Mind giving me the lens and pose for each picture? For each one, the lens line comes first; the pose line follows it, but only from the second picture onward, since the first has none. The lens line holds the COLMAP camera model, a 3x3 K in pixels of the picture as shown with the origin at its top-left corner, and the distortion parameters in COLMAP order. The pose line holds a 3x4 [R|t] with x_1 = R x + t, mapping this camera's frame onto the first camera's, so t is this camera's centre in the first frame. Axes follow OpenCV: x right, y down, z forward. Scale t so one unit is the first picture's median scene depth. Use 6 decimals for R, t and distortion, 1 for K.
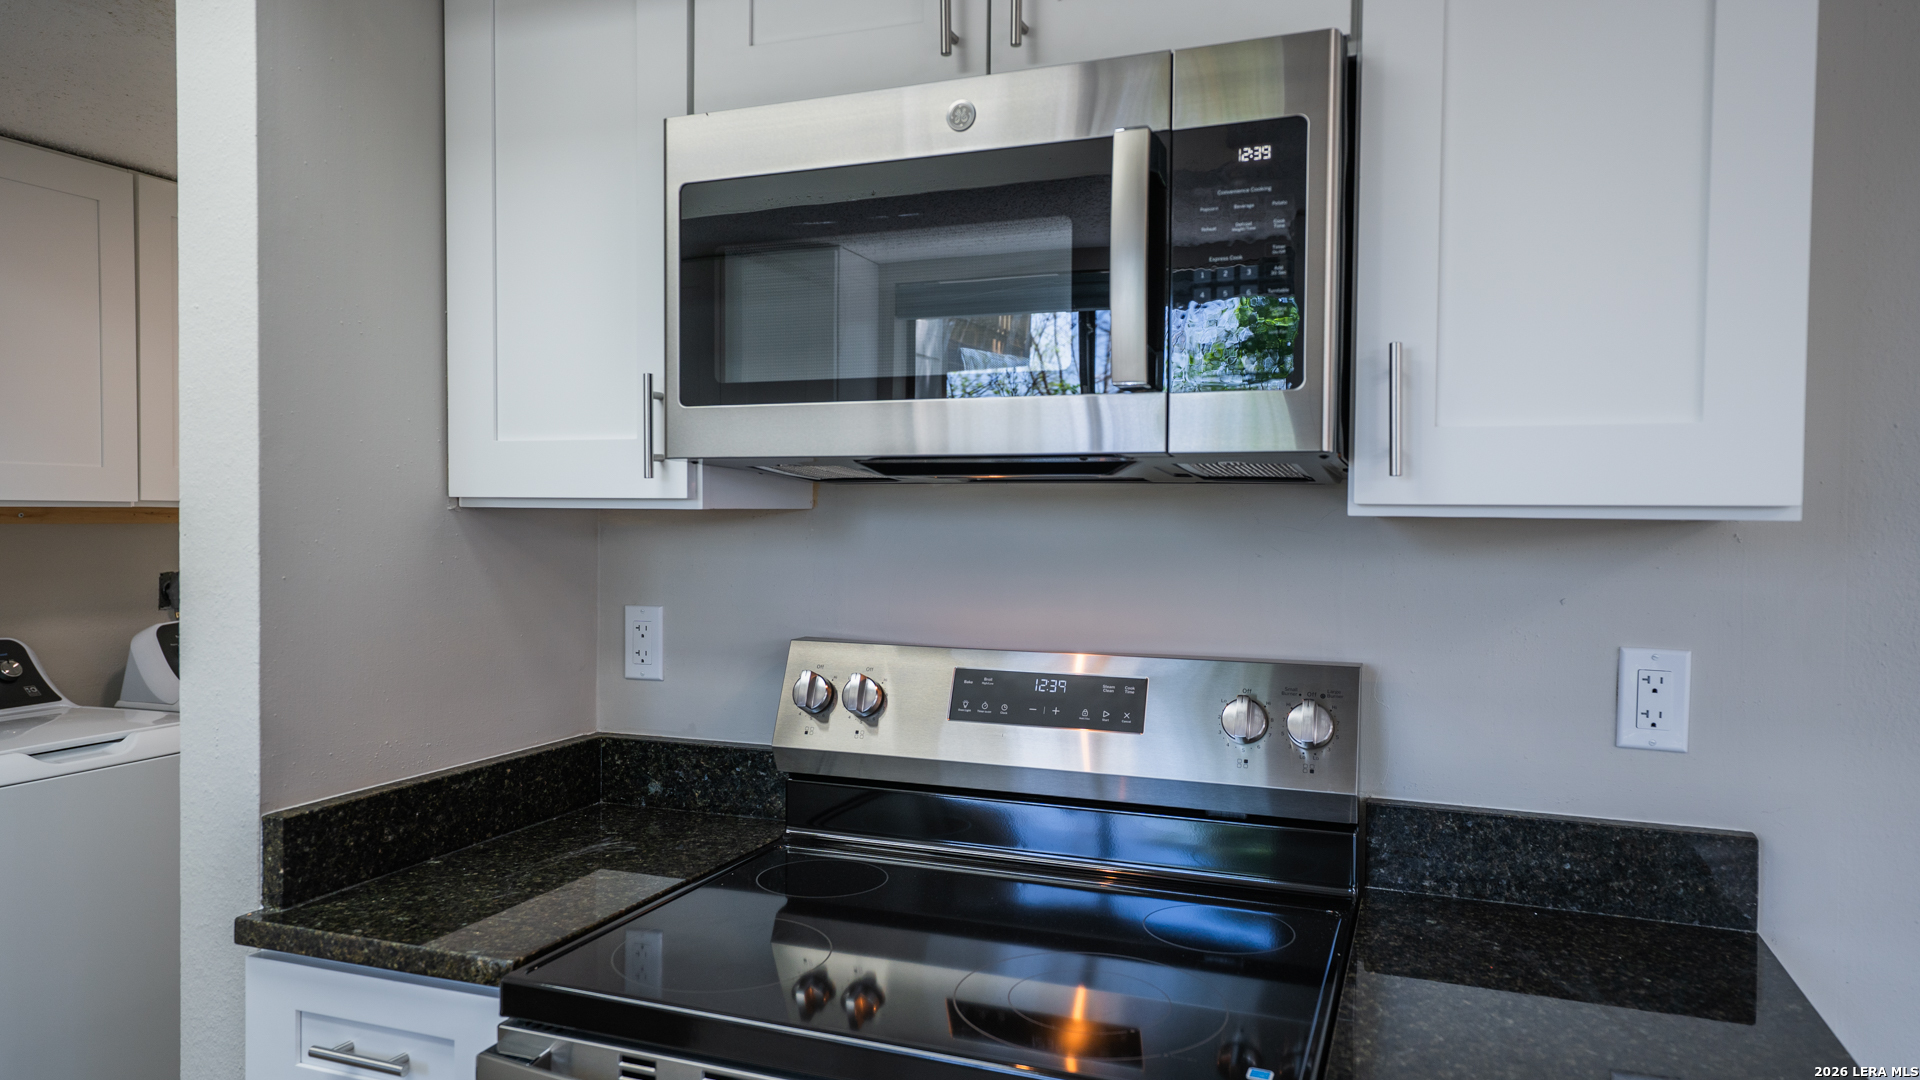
lens RADIAL K [[1249.0, 0, 942.3], [0, 1249.0, 539.7], [0, 0, 1]] dist [0.018485, 0.001120]
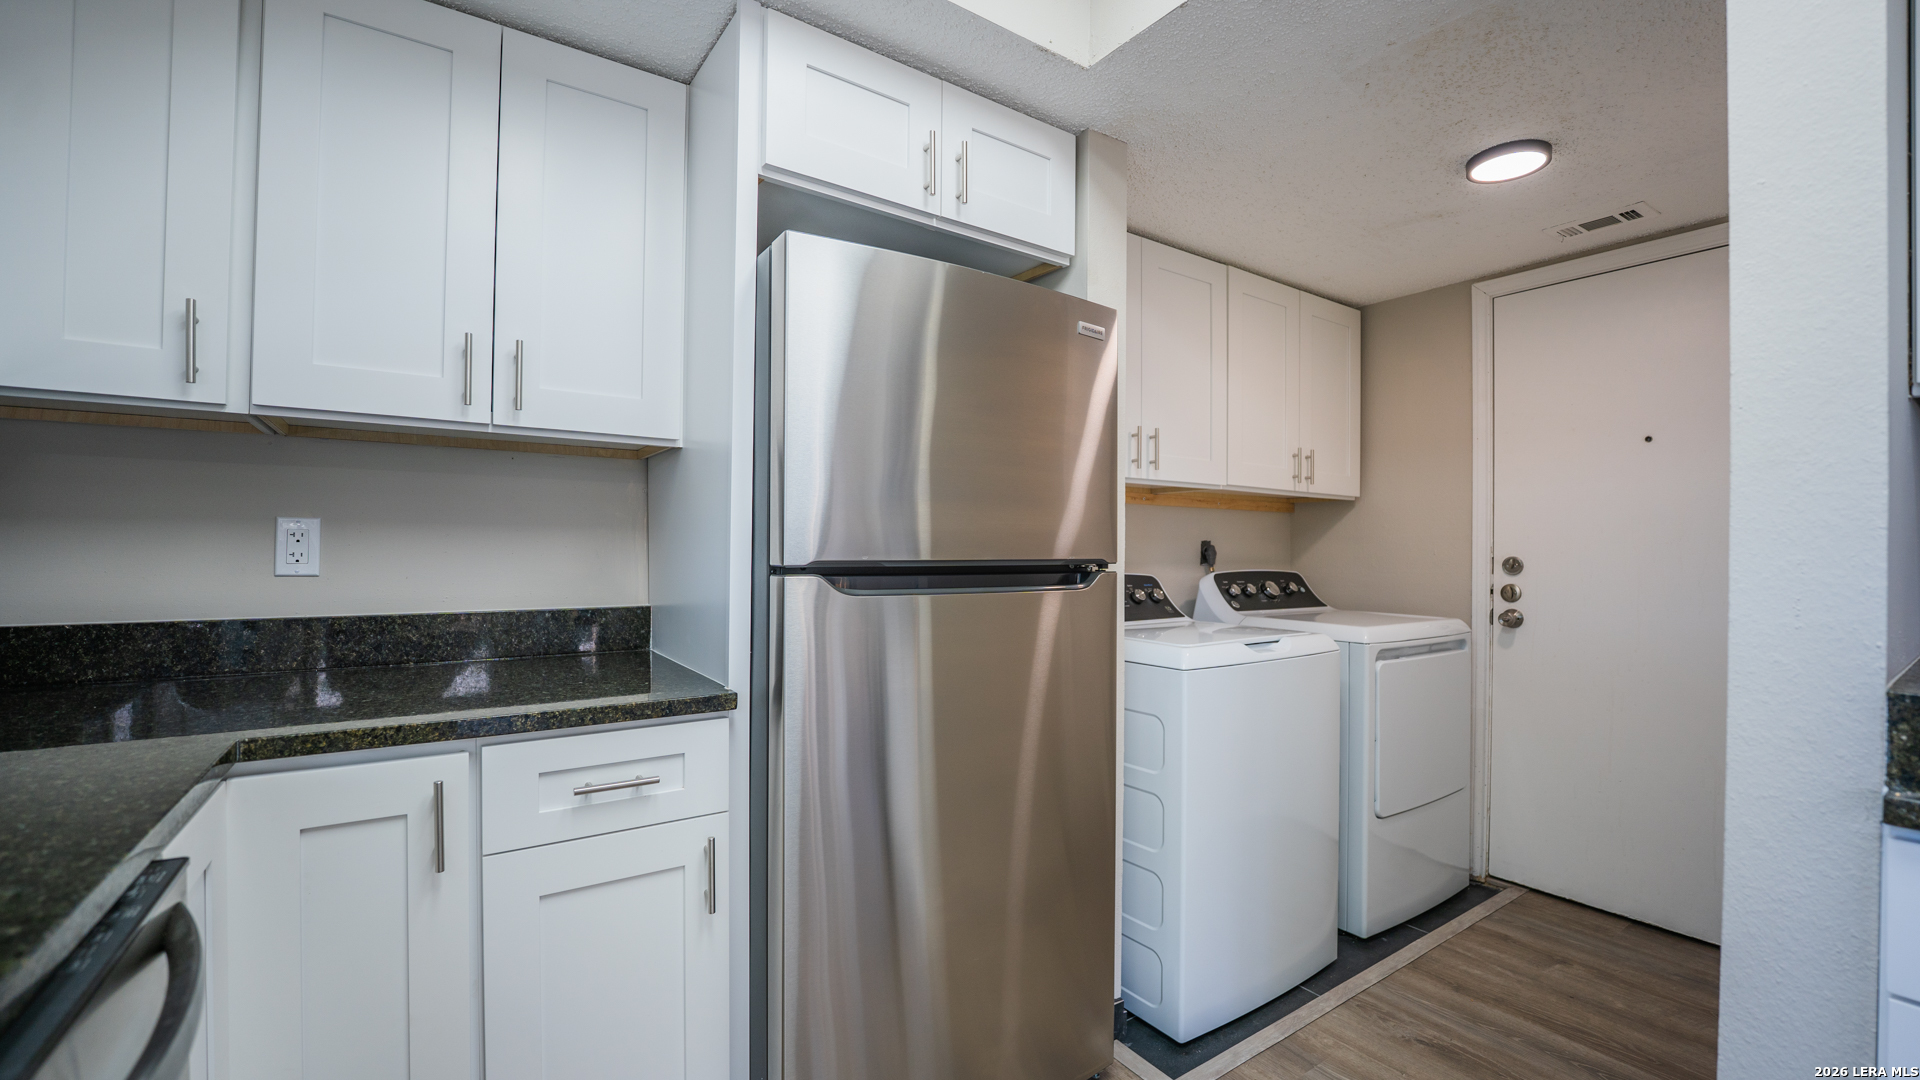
lens RADIAL K [[783.4, 0, 950.5], [0, 783.4, 545.2], [0, 0, 1]] dist [-0.032172, 0.004166]
pose [[0.827917, -0.001807, -0.560848, -0.717923], [-0.013658, 0.999633, -0.023383, 0.118687], [0.560685, 0.027020, 0.827588, 0.122510]]
